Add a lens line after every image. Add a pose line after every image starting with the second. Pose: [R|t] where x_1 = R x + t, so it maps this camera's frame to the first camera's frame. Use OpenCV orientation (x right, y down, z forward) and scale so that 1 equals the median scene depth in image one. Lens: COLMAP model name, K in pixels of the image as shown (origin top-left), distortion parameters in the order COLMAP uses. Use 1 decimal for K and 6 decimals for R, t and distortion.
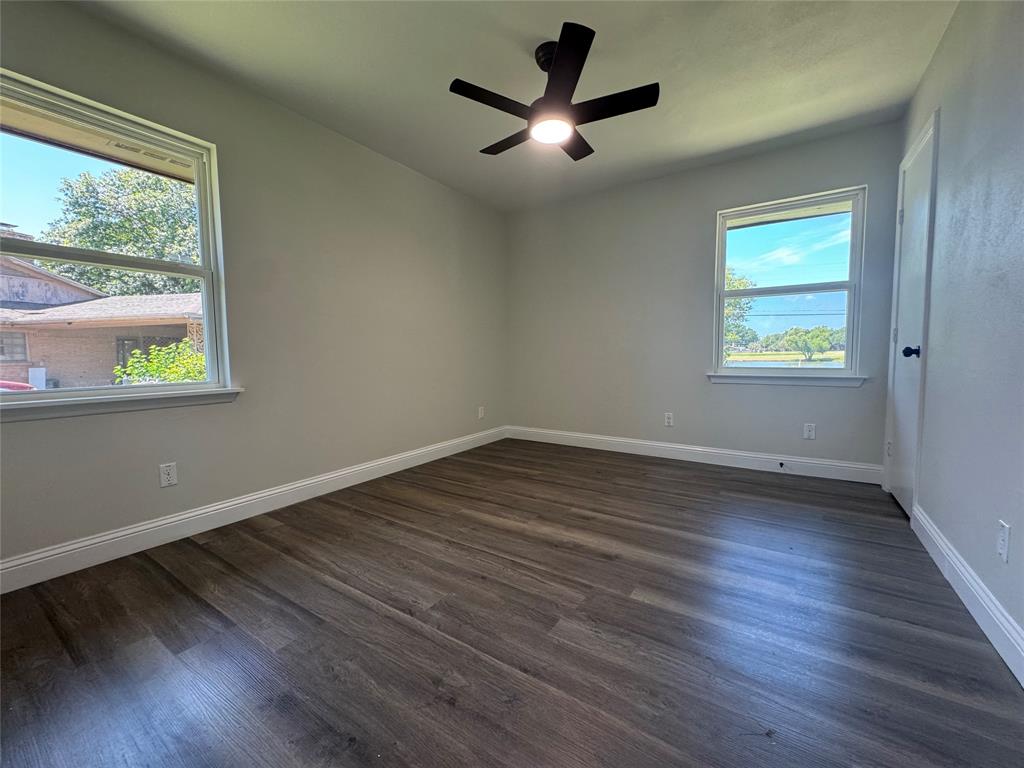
lens RADIAL K [[409.0, 0, 512.2], [0, 409.0, 381.6], [0, 0, 1]] dist [-0.003012, 0.001062]
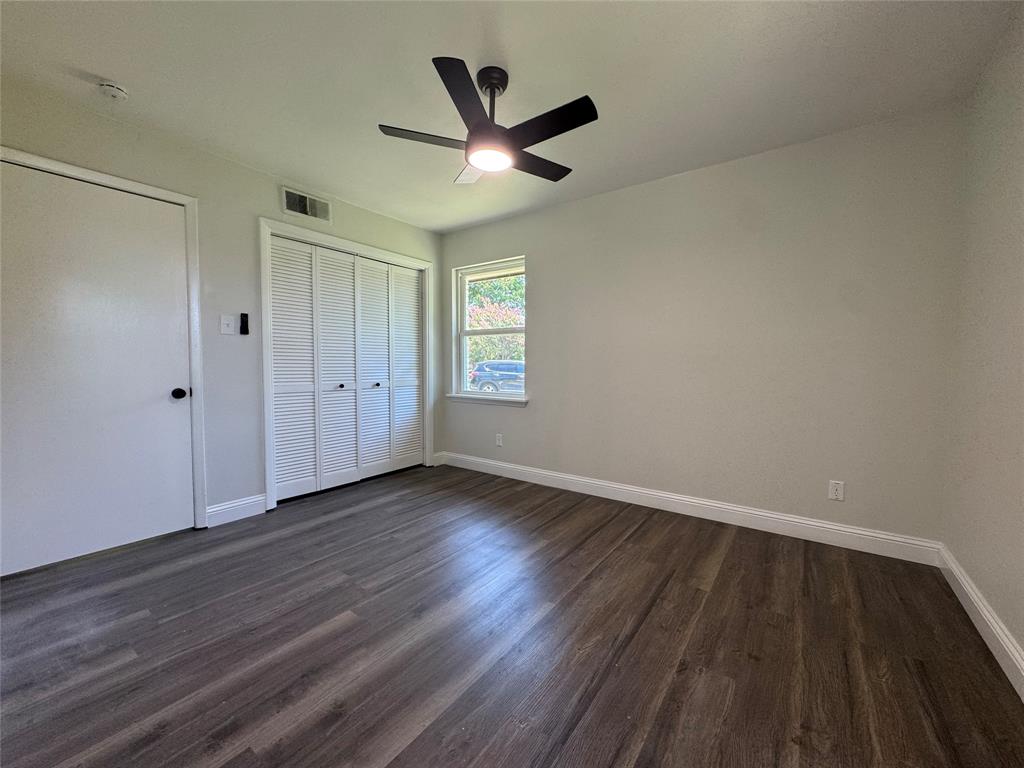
lens RADIAL K [[409.0, 0, 508.9], [0, 409.0, 387.1], [0, 0, 1]] dist [-0.003012, 0.001062]
pose [[-0.048376, 0.065727, -0.996664, 0.801053], [-0.072052, 0.995003, 0.069115, -0.117082], [0.996227, 0.075155, -0.043398, 0.855853]]
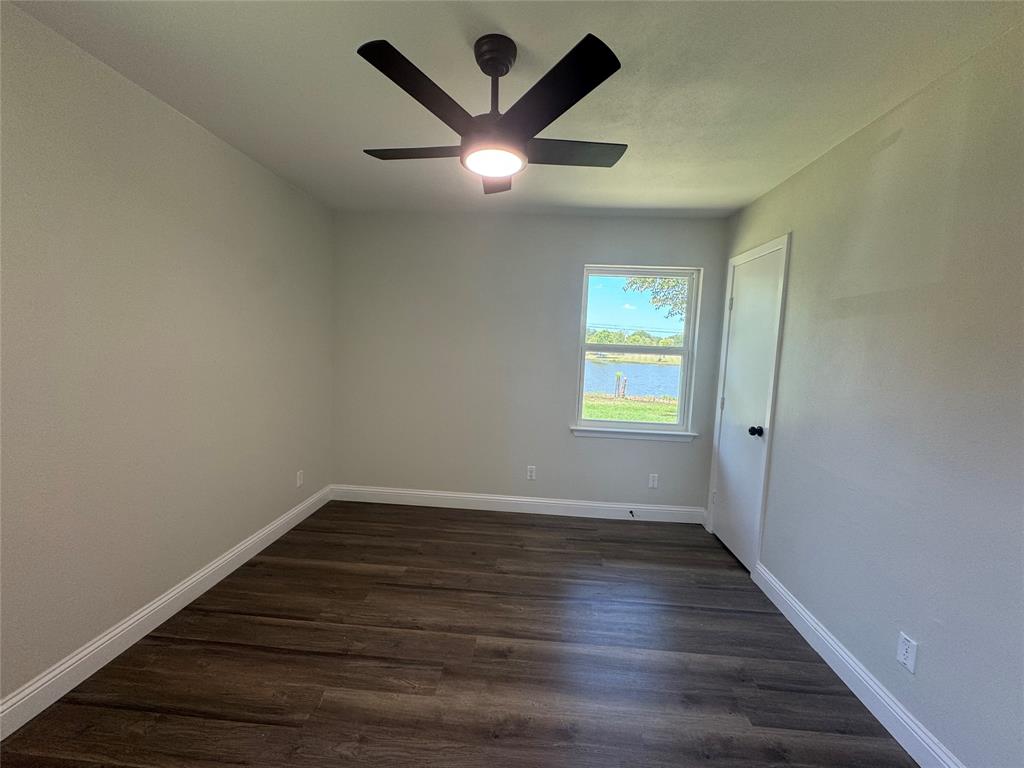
lens RADIAL K [[409.0, 0, 510.7], [0, 409.0, 379.0], [0, 0, 1]] dist [-0.003012, 0.001062]
pose [[0.865488, 0.003820, 0.500915, -0.180552], [-0.016490, 0.999646, 0.020867, -0.192808], [-0.500658, -0.026321, 0.865245, 0.275216]]
